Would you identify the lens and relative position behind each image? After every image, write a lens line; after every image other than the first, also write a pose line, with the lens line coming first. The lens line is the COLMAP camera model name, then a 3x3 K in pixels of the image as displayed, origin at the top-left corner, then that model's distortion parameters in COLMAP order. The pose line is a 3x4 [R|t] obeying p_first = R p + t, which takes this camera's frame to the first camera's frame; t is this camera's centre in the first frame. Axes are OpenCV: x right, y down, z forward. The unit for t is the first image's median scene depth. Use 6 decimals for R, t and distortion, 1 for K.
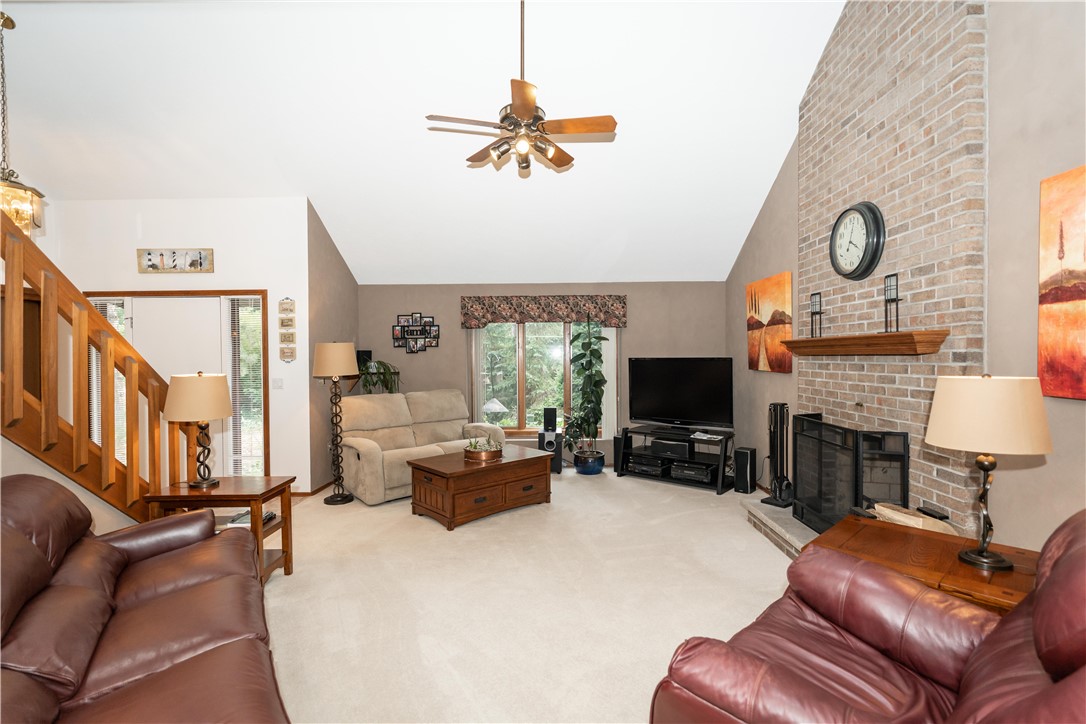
lens RADIAL K [[499.5, 0, 550.1], [0, 499.5, 363.5], [0, 0, 1]] dist [-0.009603, 0.003623]
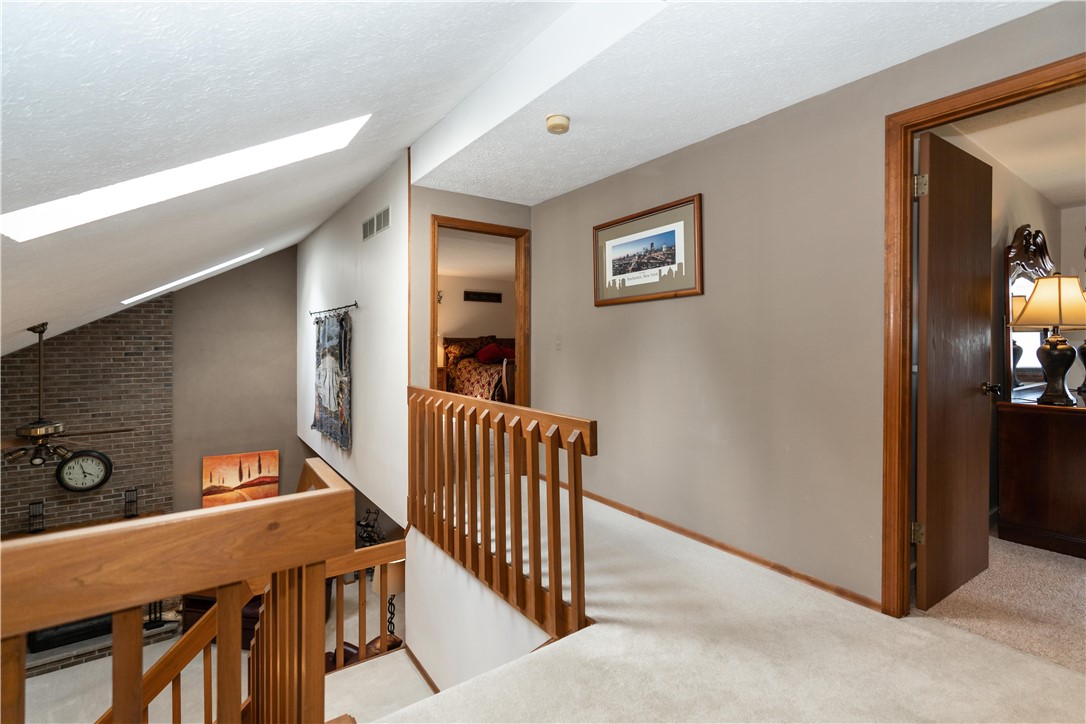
lens RADIAL K [[499.5, 0, 552.3], [0, 499.5, 344.2], [0, 0, 1]] dist [-0.009603, 0.003623]
pose [[-0.595589, 0.000455, 0.803289, -1.260702], [0.014421, 0.999845, 0.010125, -0.473960], [-0.803160, 0.017614, -0.595503, 0.467601]]
